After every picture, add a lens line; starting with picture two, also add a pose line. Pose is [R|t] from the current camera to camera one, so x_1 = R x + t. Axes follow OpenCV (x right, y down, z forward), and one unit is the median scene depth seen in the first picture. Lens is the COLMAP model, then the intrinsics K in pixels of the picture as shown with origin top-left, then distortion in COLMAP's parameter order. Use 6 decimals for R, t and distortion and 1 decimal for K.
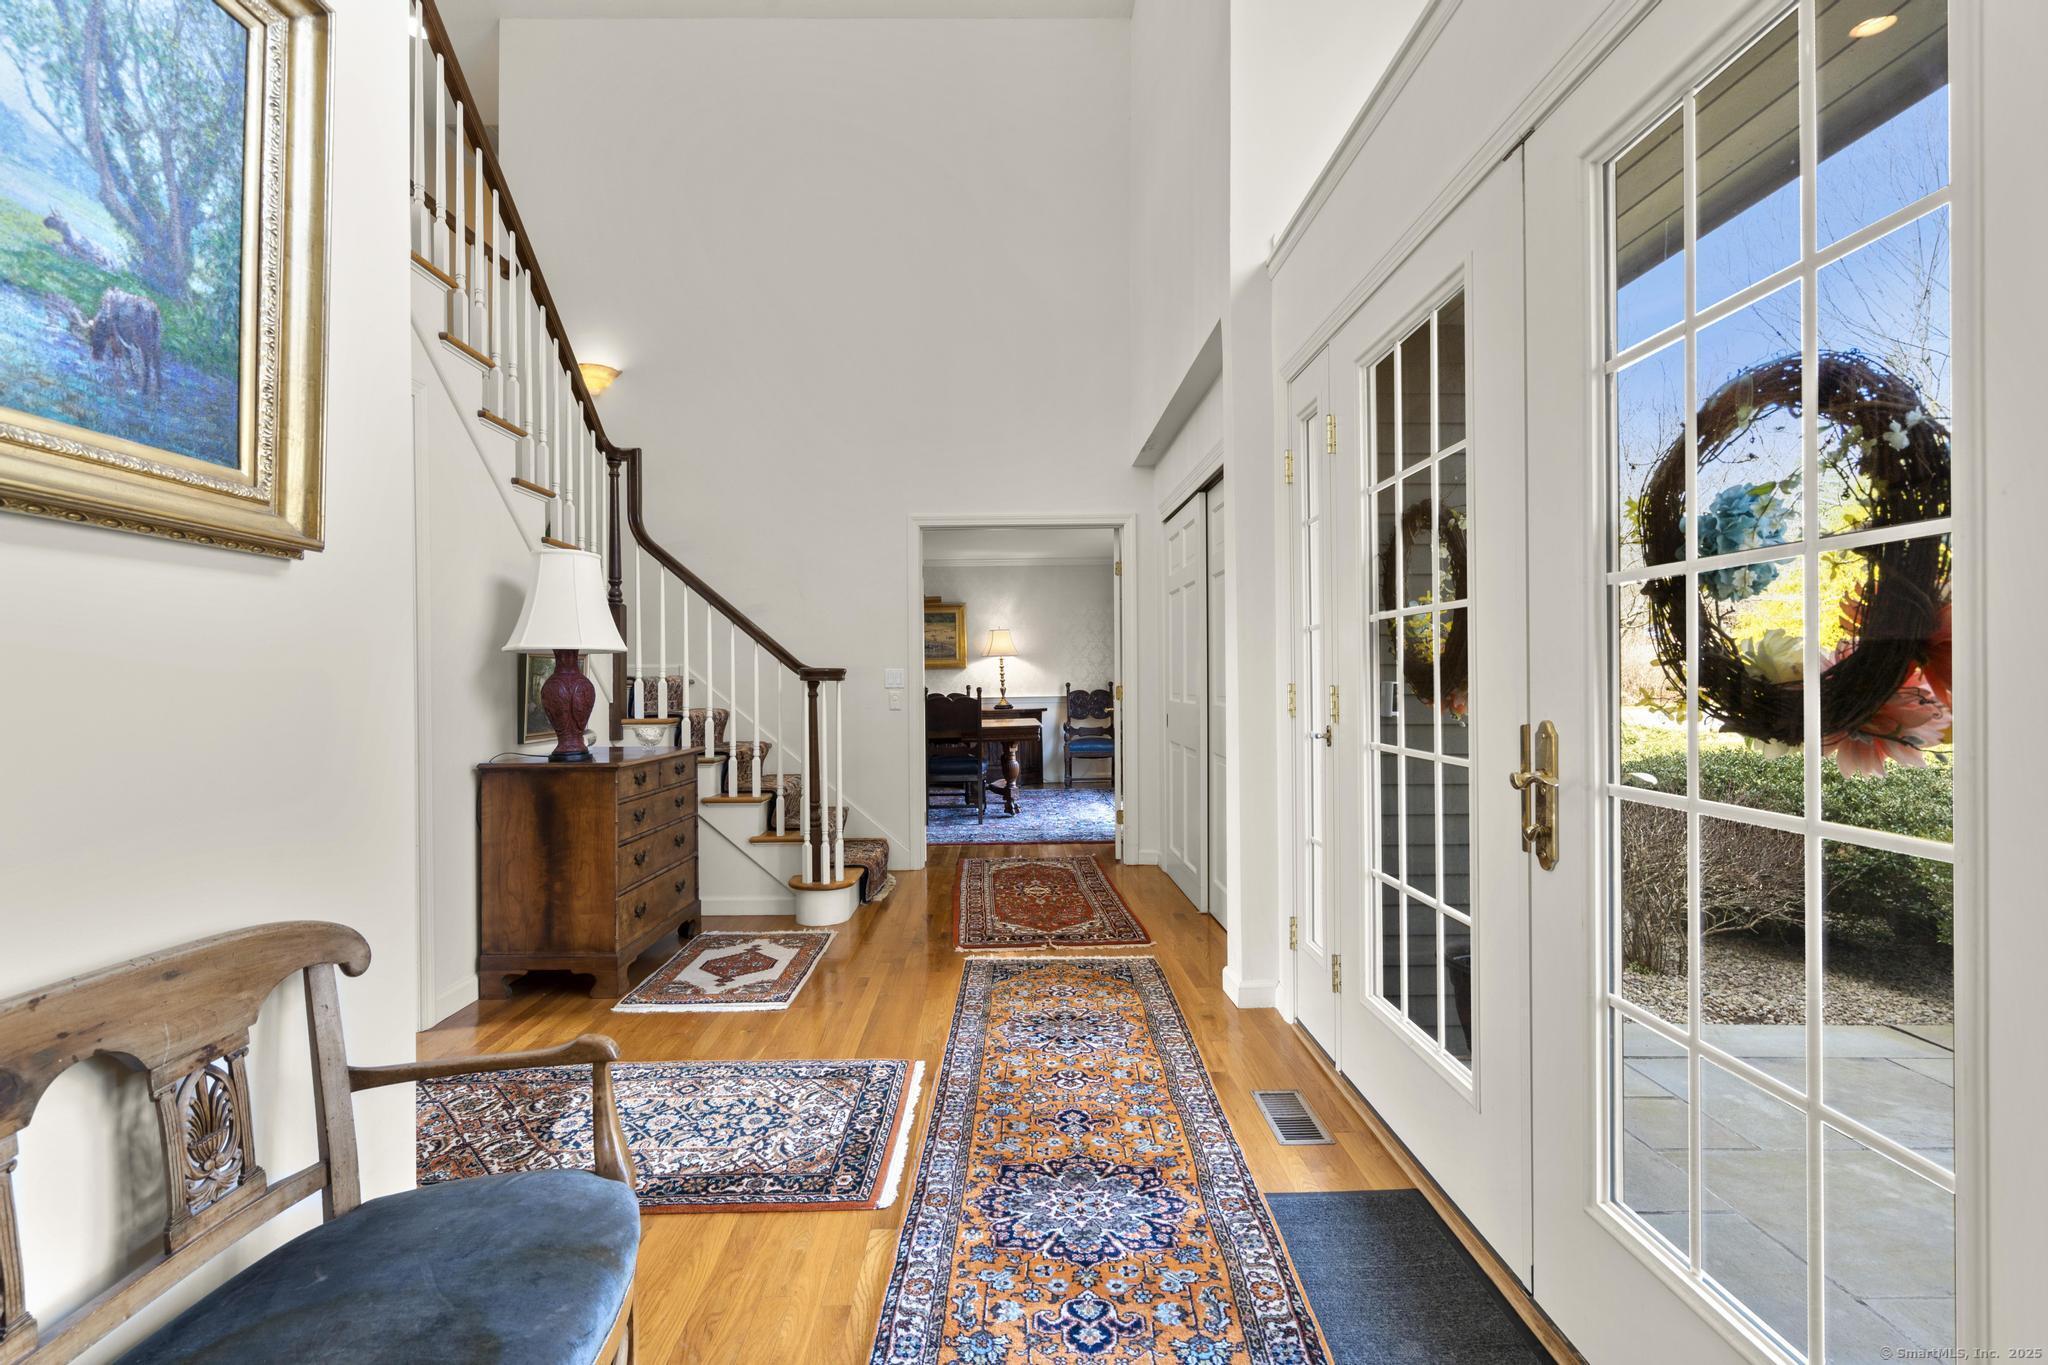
lens RADIAL K [[934.2, 0, 1017.8], [0, 934.2, 677.8], [0, 0, 1]] dist [-0.000521, -0.000761]
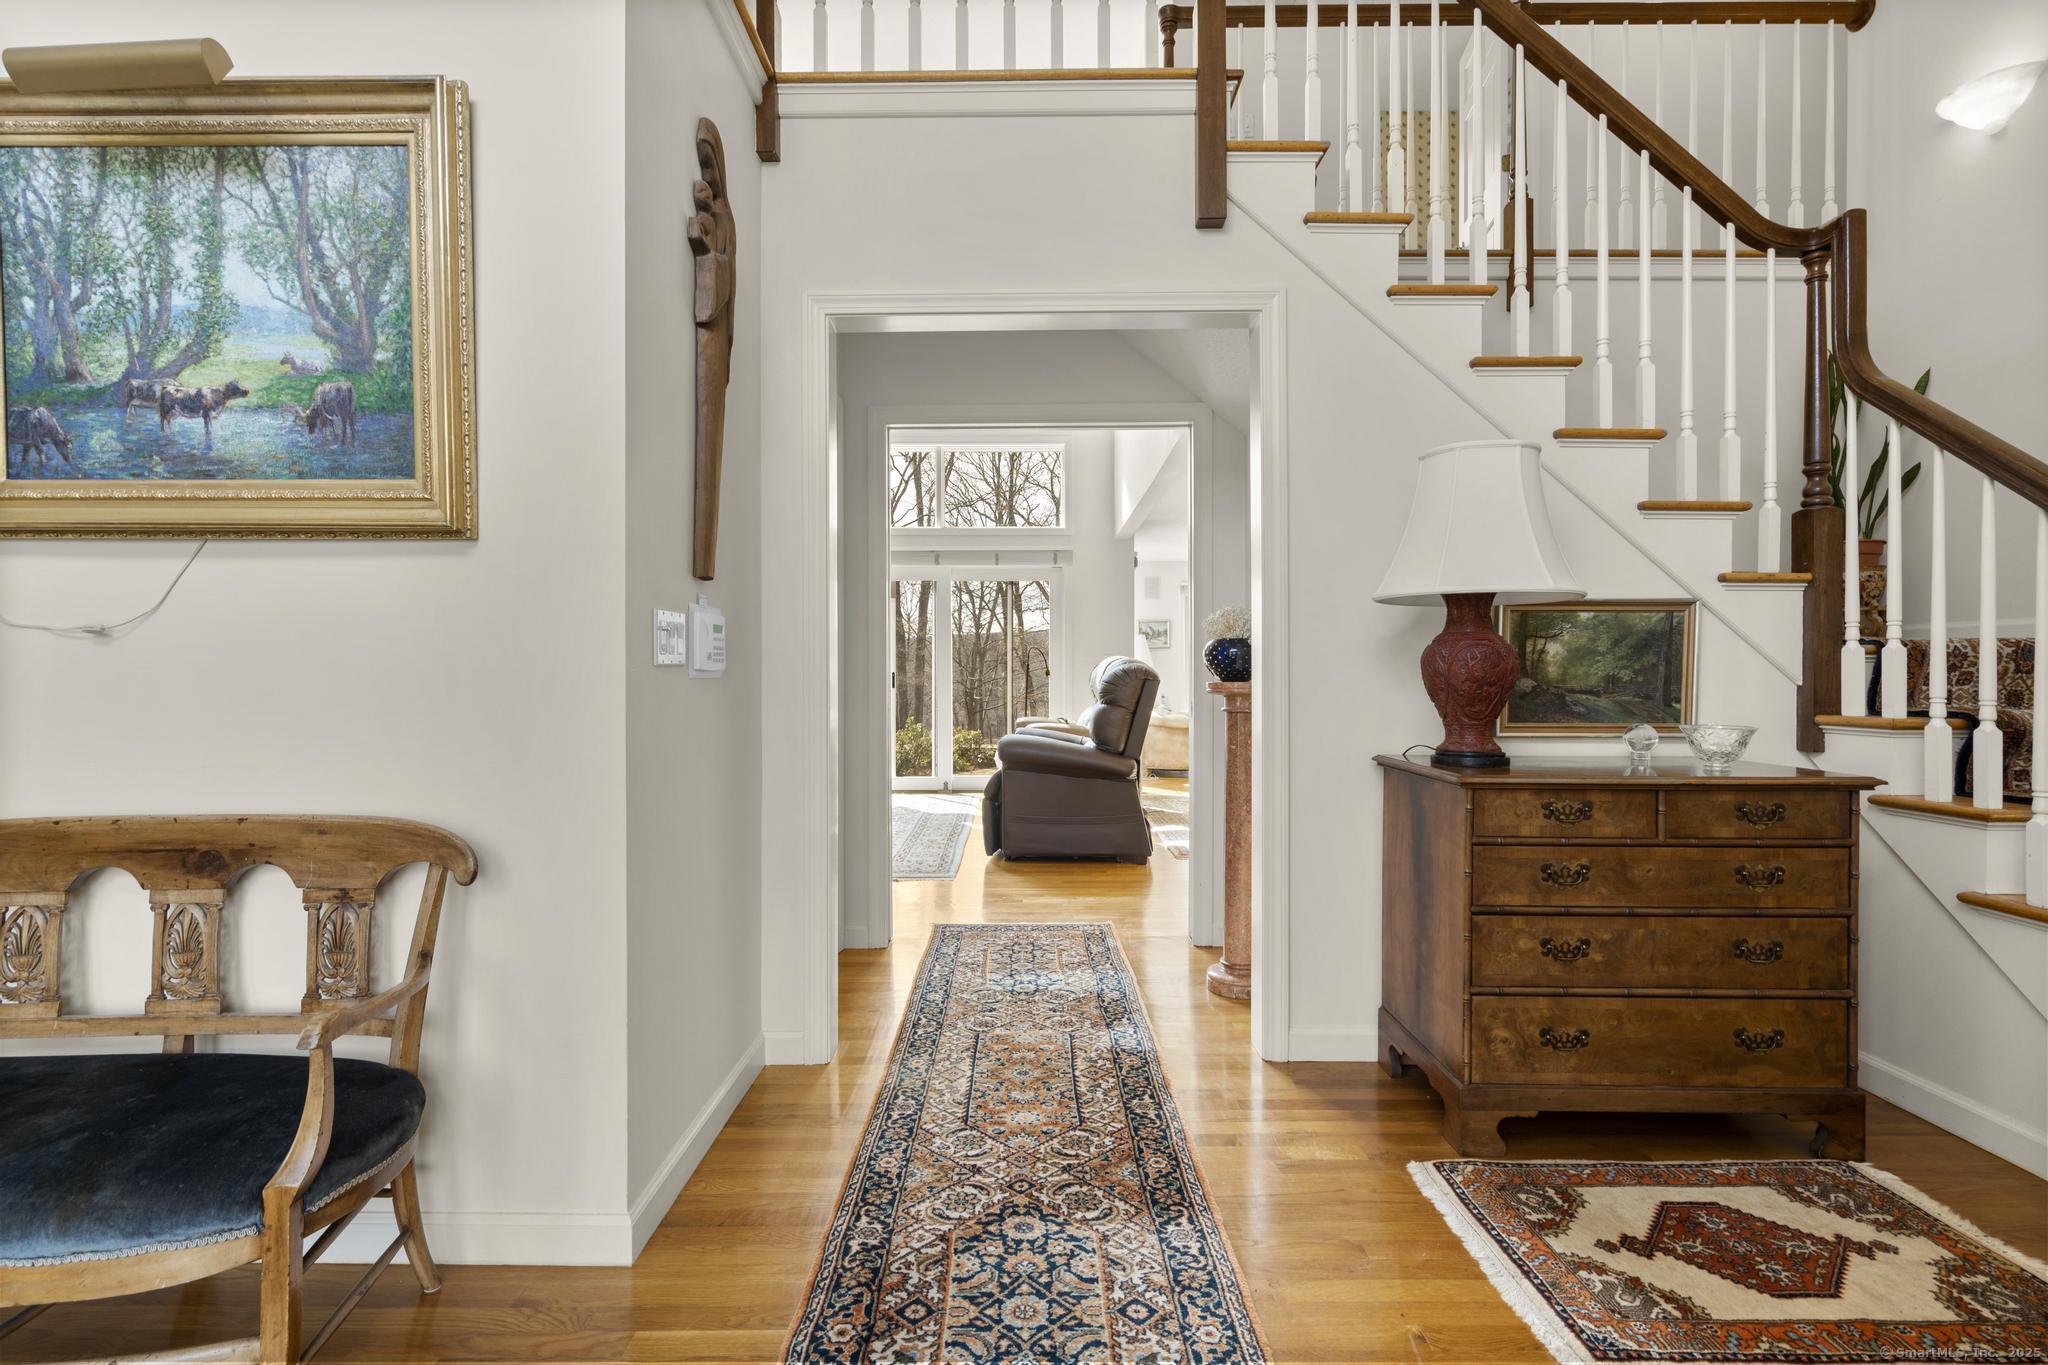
lens RADIAL K [[934.2, 0, 1017.8], [0, 934.2, 677.8], [0, 0, 1]] dist [-0.000521, -0.000761]
pose [[-0.019752, 0.013805, -0.999710, 0.546305], [0.002152, 0.999903, 0.013766, 0.051905], [0.999803, -0.001879, -0.019779, 2.082267]]
